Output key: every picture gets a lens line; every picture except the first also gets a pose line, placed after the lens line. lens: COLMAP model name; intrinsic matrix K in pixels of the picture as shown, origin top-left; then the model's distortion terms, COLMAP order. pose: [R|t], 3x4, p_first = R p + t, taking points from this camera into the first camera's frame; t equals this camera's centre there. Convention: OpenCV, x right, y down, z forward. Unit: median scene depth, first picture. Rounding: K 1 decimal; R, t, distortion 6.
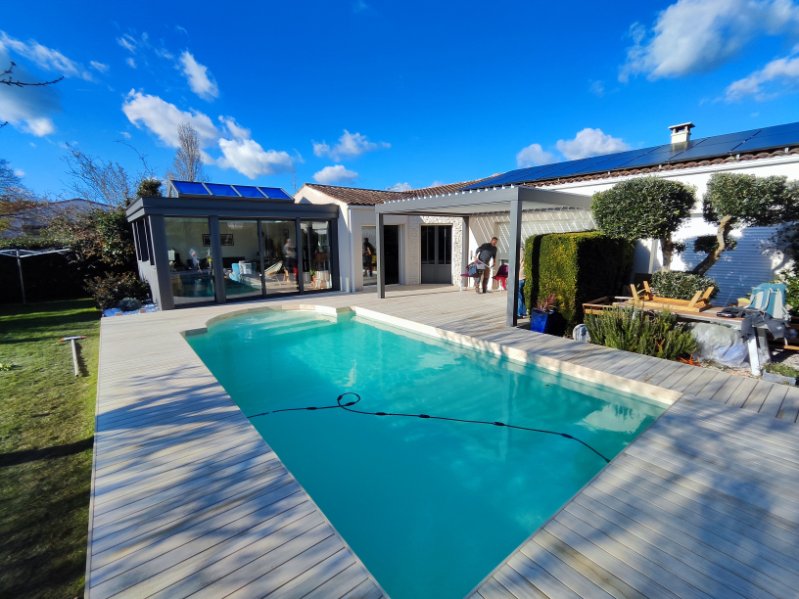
lens RADIAL K [[363.7, 0, 408.1], [0, 363.7, 307.5], [0, 0, 1]] dist [-0.001373, 0.000308]
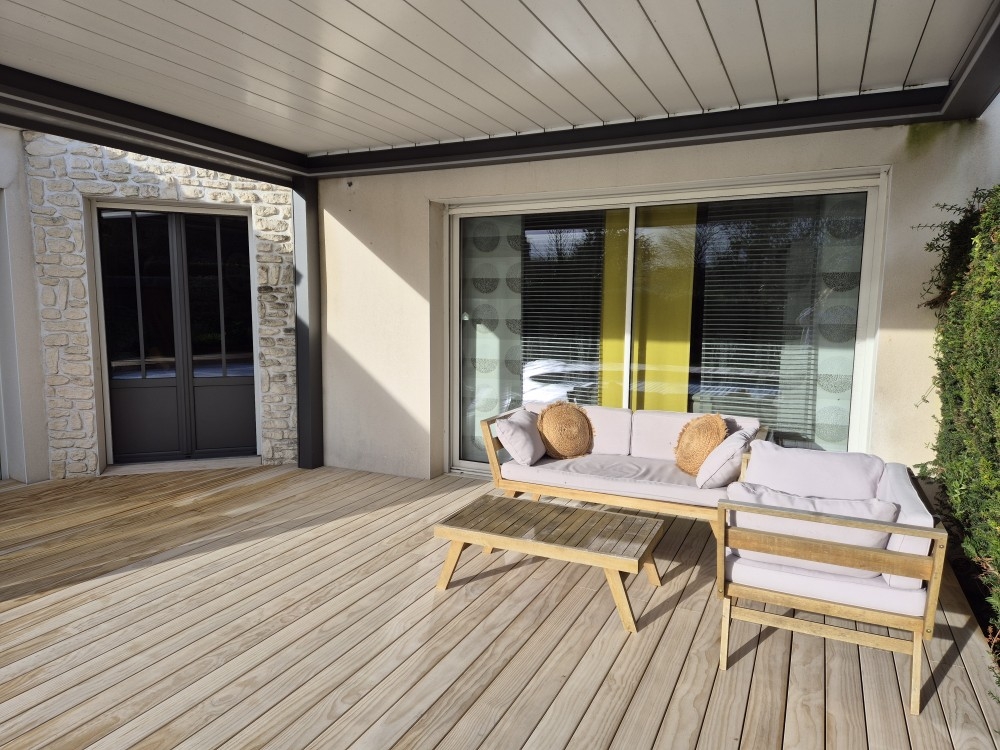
lens RADIAL K [[666.0, 0, 491.7], [0, 666.0, 378.6], [0, 0, 1]] dist [0.107680, -0.098286]
pose [[0.908473, -0.032013, 0.416715, 0.110990], [0.067719, 0.995162, -0.071184, -0.109498], [-0.412420, 0.092889, 0.906246, 0.765374]]
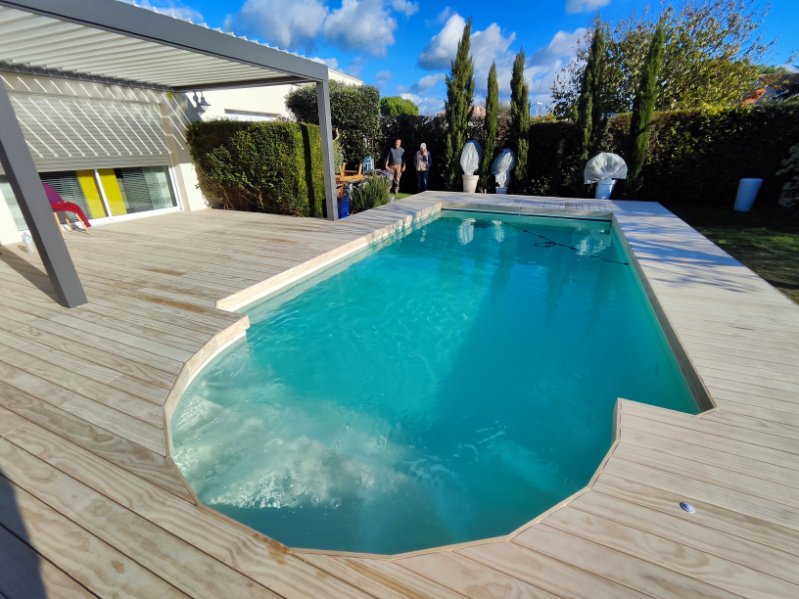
lens RADIAL K [[362.0, 0, 410.7], [0, 362.0, 300.6], [0, 0, 1]] dist [-0.002704, 0.000118]
pose [[-0.459862, -0.342680, 0.819205, -0.563423], [0.182608, 0.866327, 0.464899, -0.147040], [-0.869011, 0.363383, -0.335815, 0.989095]]
